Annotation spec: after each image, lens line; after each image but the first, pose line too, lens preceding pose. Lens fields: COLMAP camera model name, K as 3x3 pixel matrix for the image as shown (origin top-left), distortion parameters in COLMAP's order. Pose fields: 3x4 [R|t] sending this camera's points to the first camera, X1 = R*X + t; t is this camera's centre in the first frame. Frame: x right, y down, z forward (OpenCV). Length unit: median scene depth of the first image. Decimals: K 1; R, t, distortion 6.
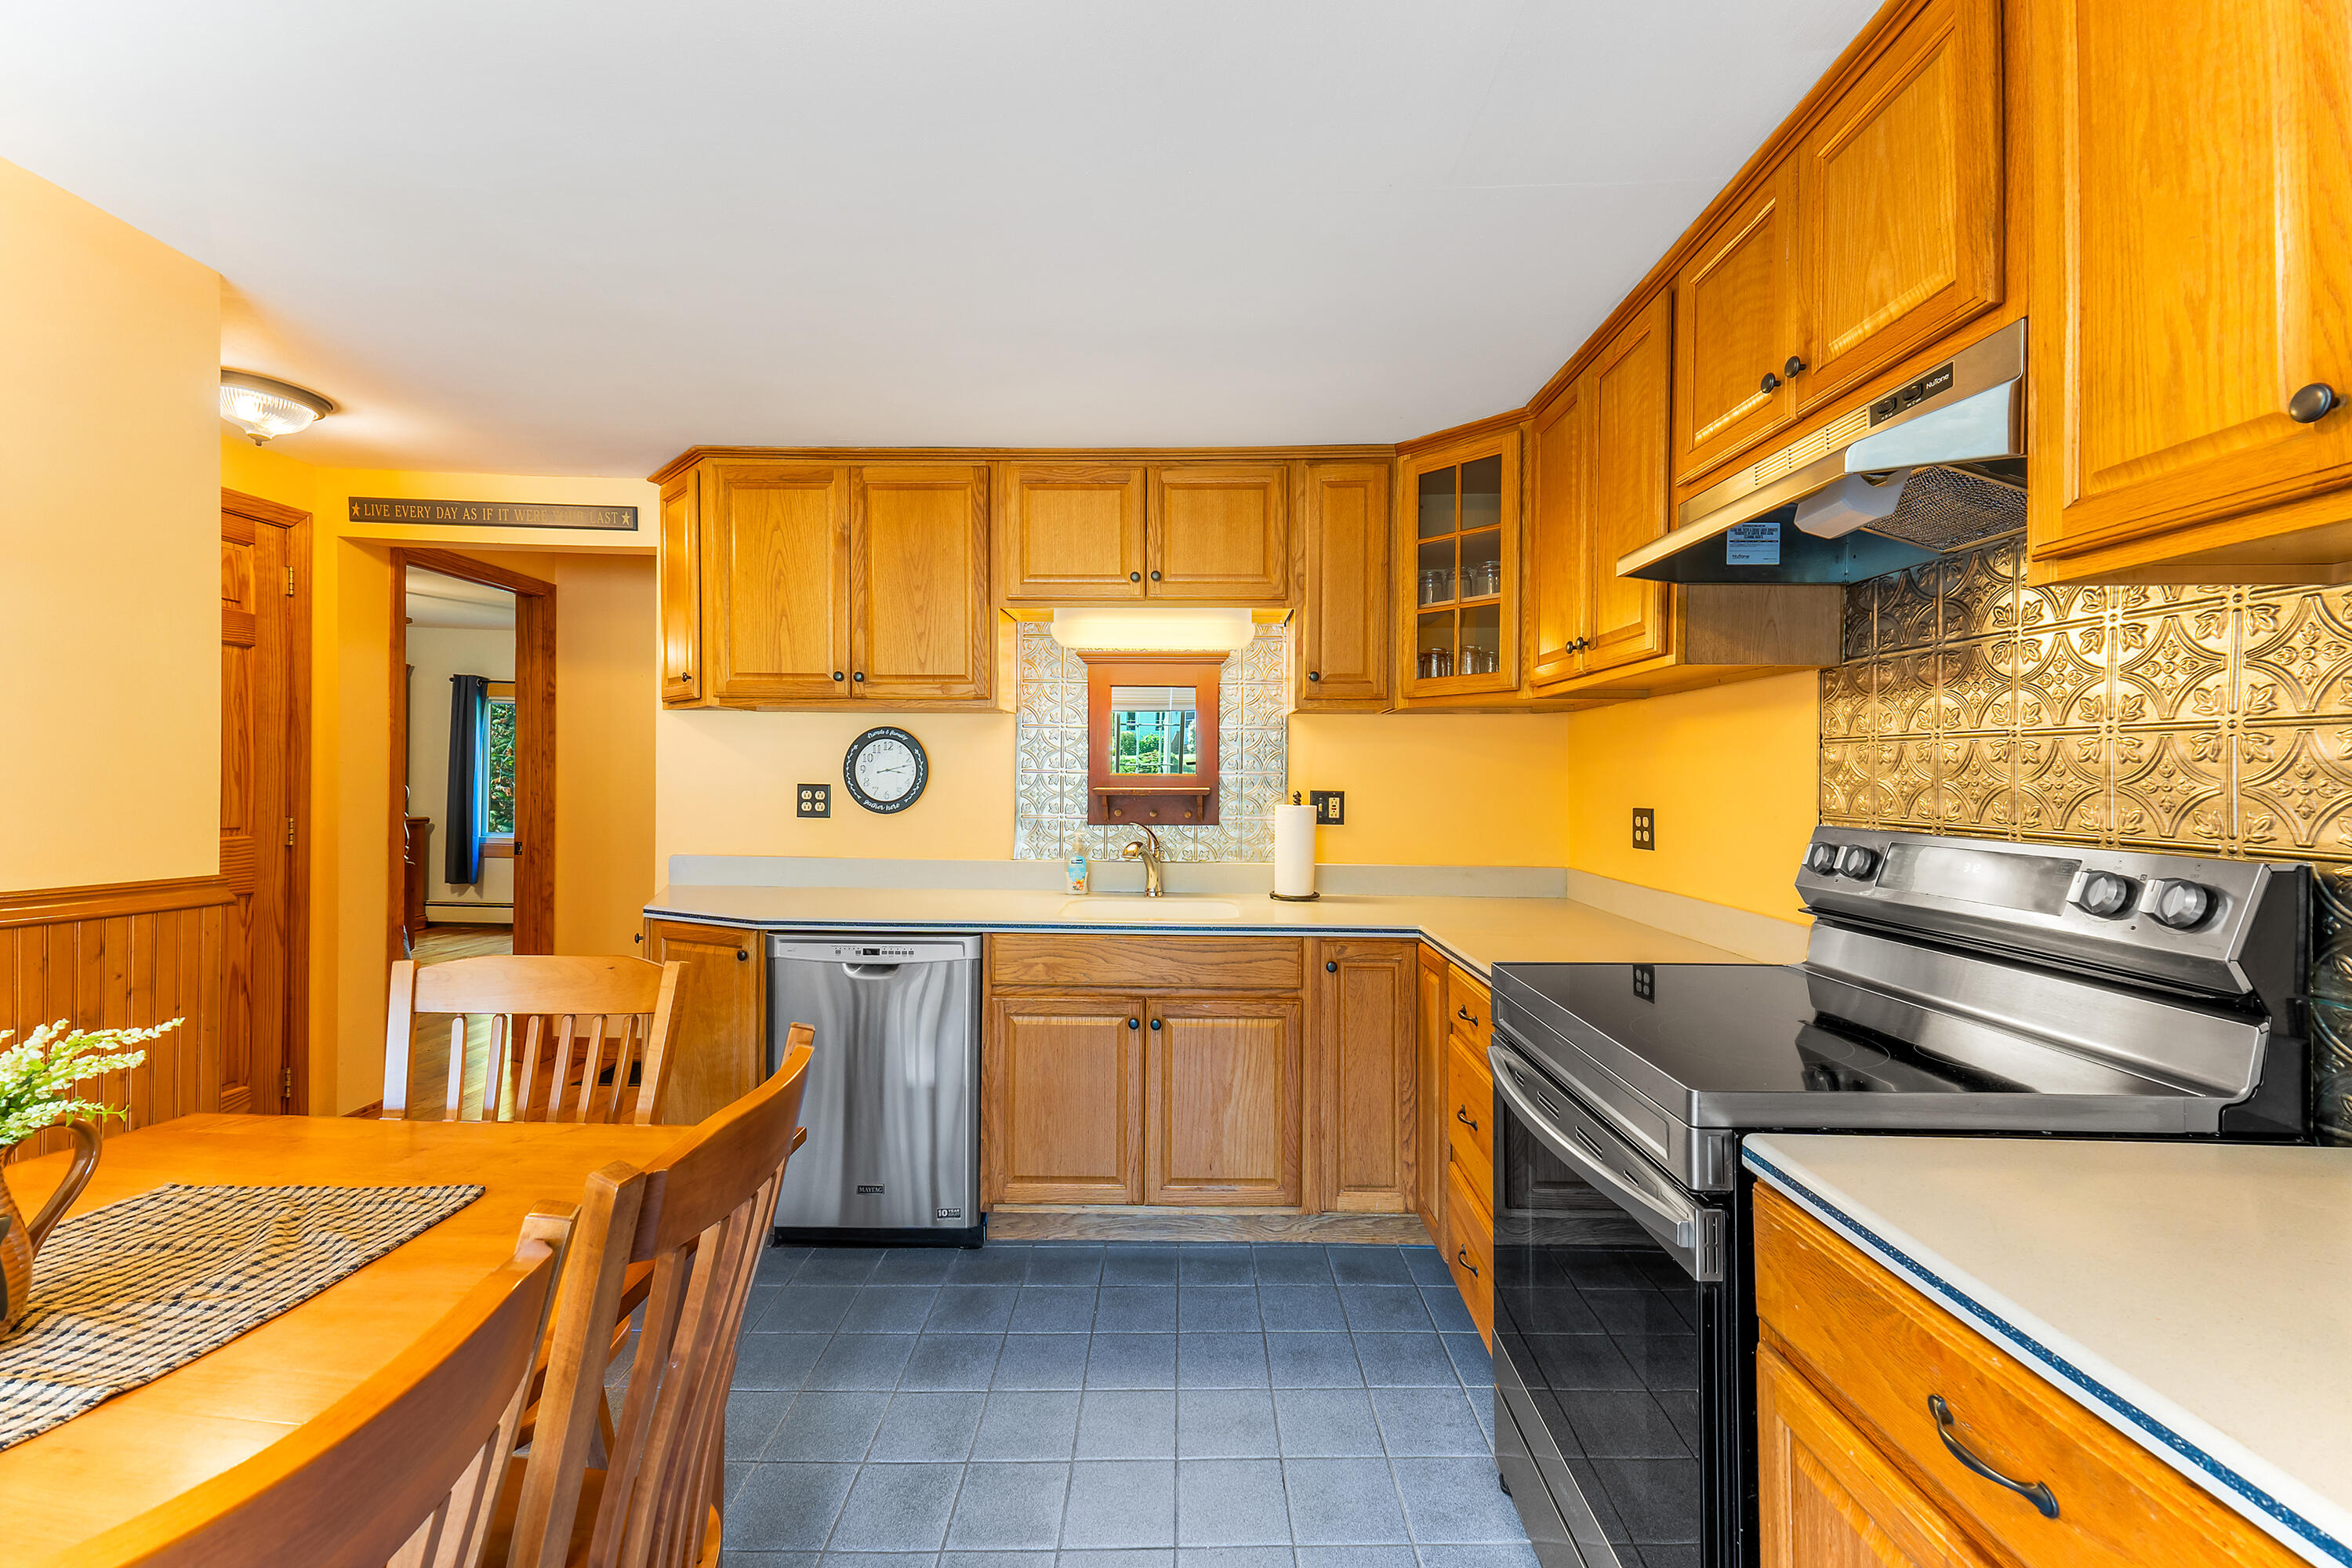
lens RADIAL K [[1000.0, 0, 1170.1], [0, 1000.0, 771.8], [0, 0, 1]] dist [0.053115, -0.011562]
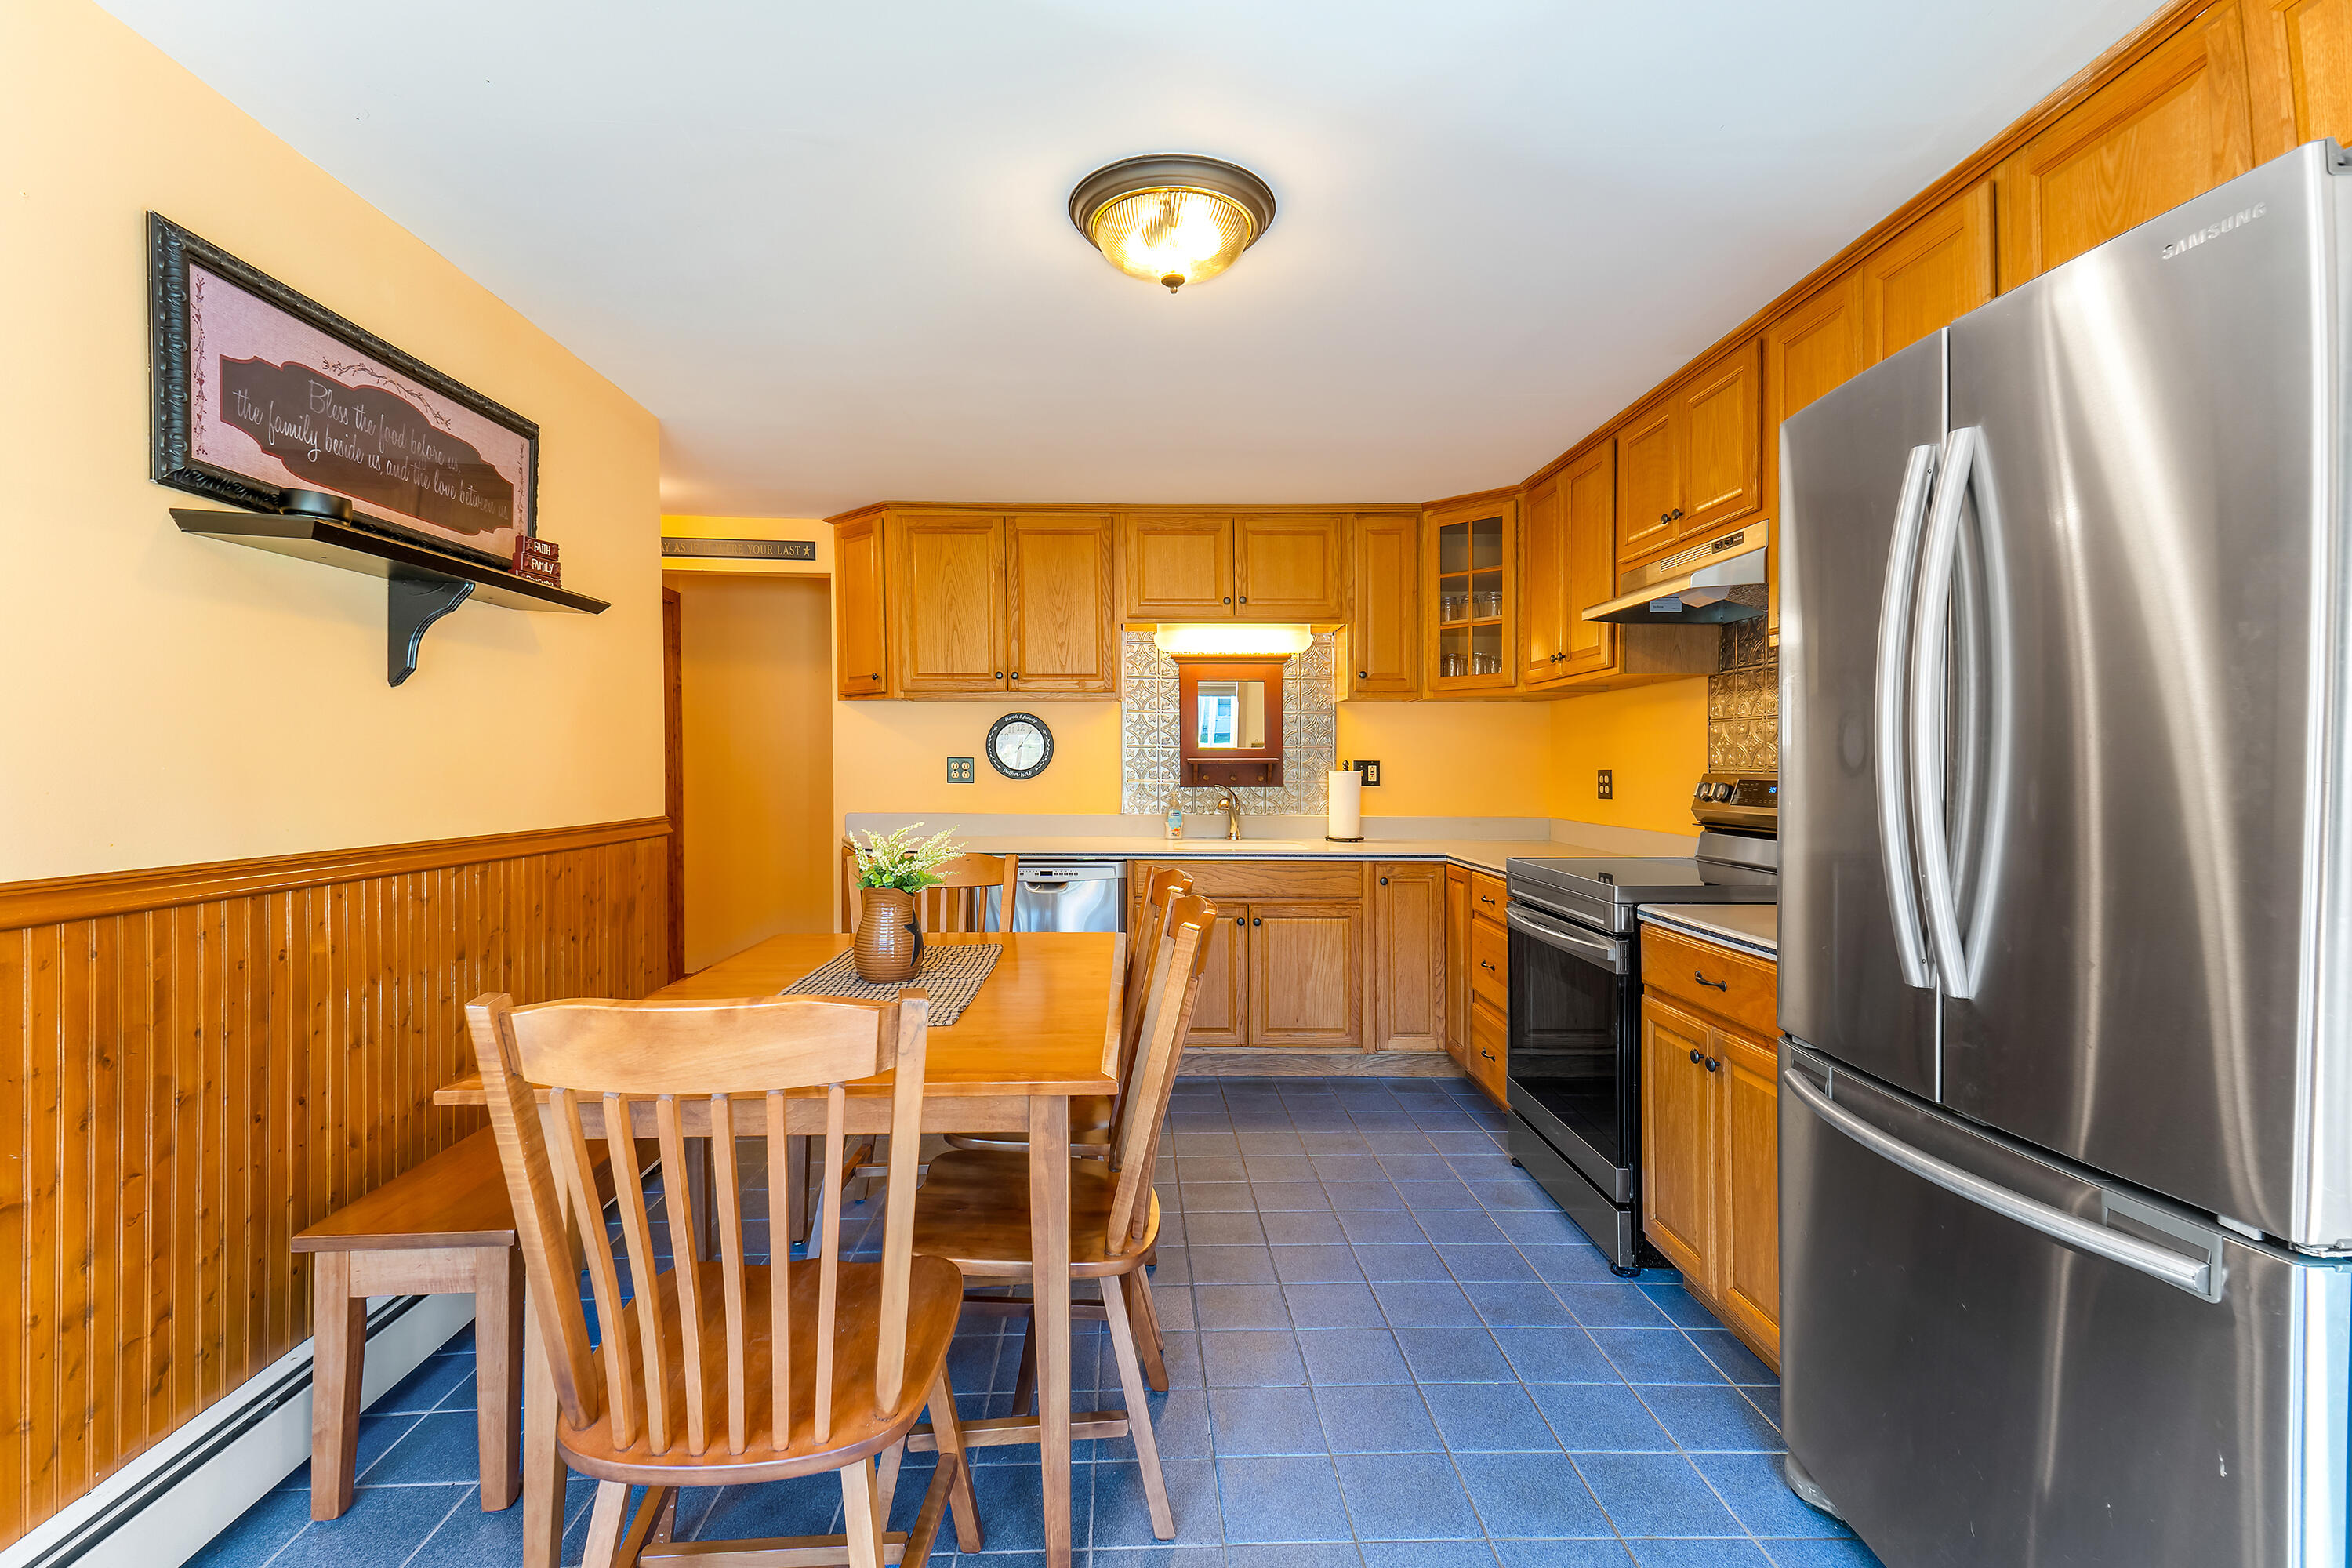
lens RADIAL K [[1095.4, 0, 1085.9], [0, 1095.4, 761.4], [0, 0, 1]] dist [0.019046, -0.000703]
pose [[0.999795, -0.001732, -0.020193, -0.198494], [0.001779, 0.999996, 0.002293, 0.017905], [0.020189, -0.002329, 0.999793, -0.485695]]
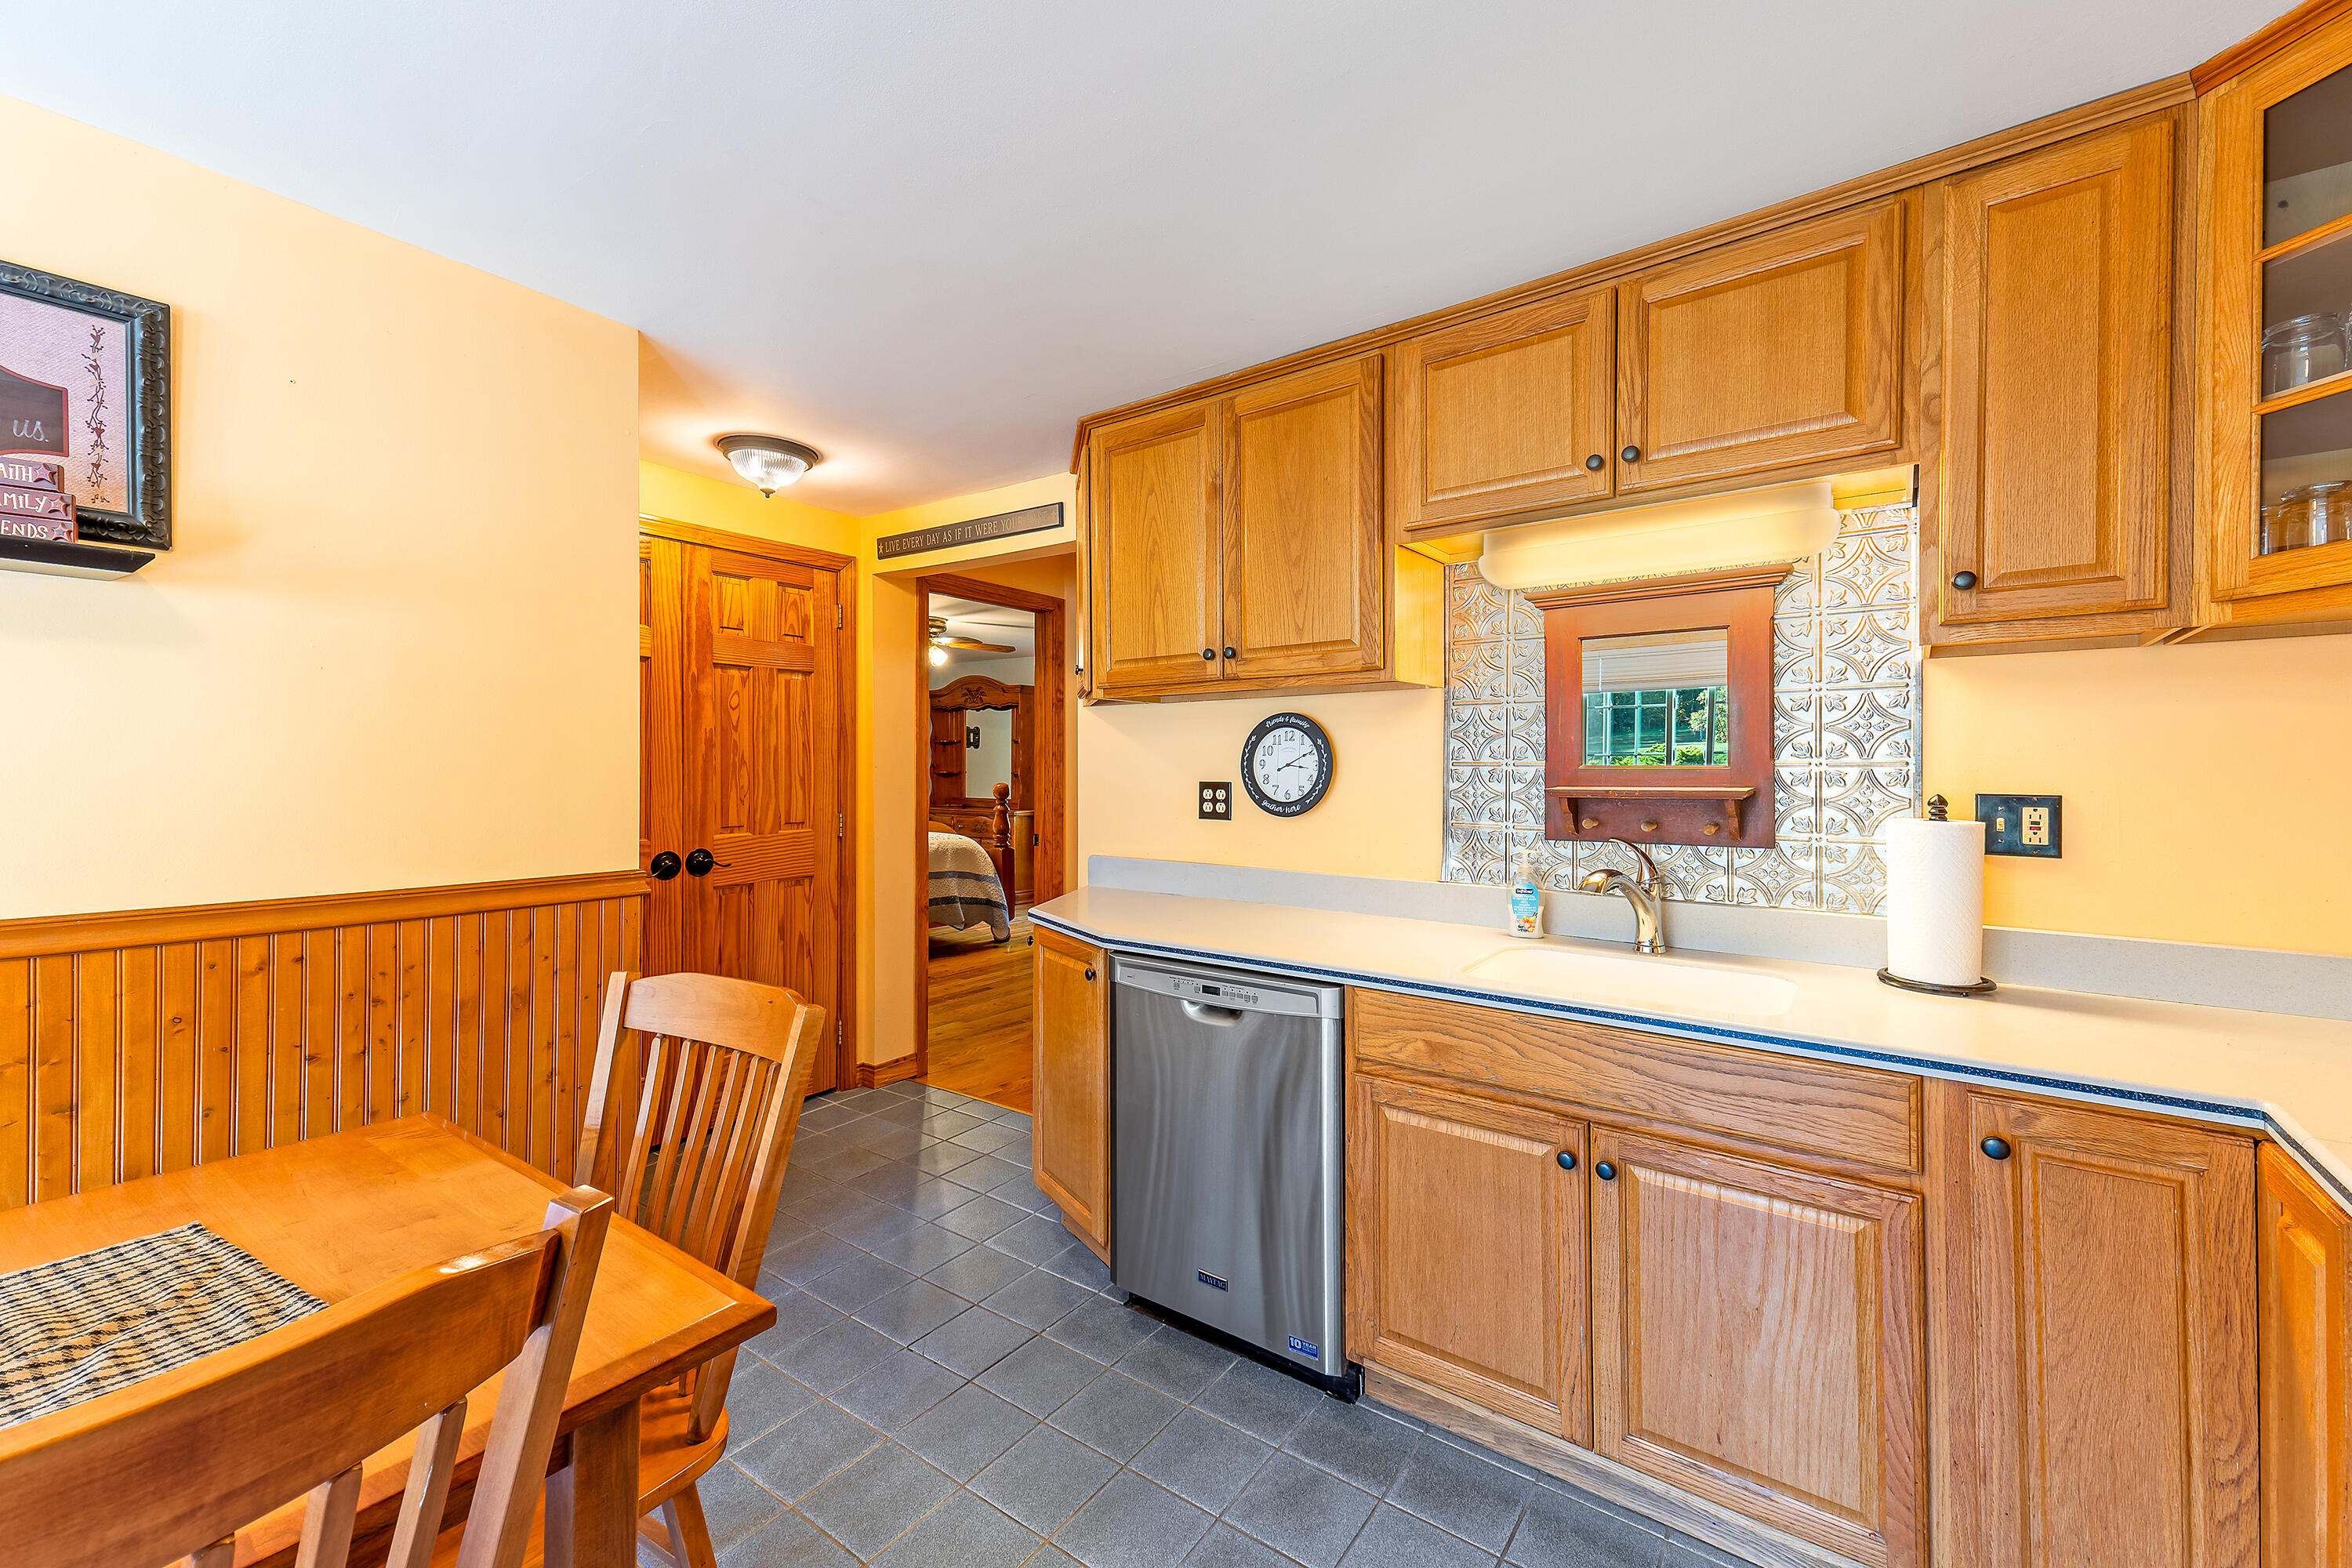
lens RADIAL K [[987.5, 0, 1065.2], [0, 987.5, 774.8], [0, 0, 1]] dist [0.007720, -0.000357]
pose [[0.792036, -0.003349, -0.610465, 0.084138], [0.005806, 0.999981, 0.002047, 0.004667], [0.610447, -0.005166, 0.792040, 0.283637]]
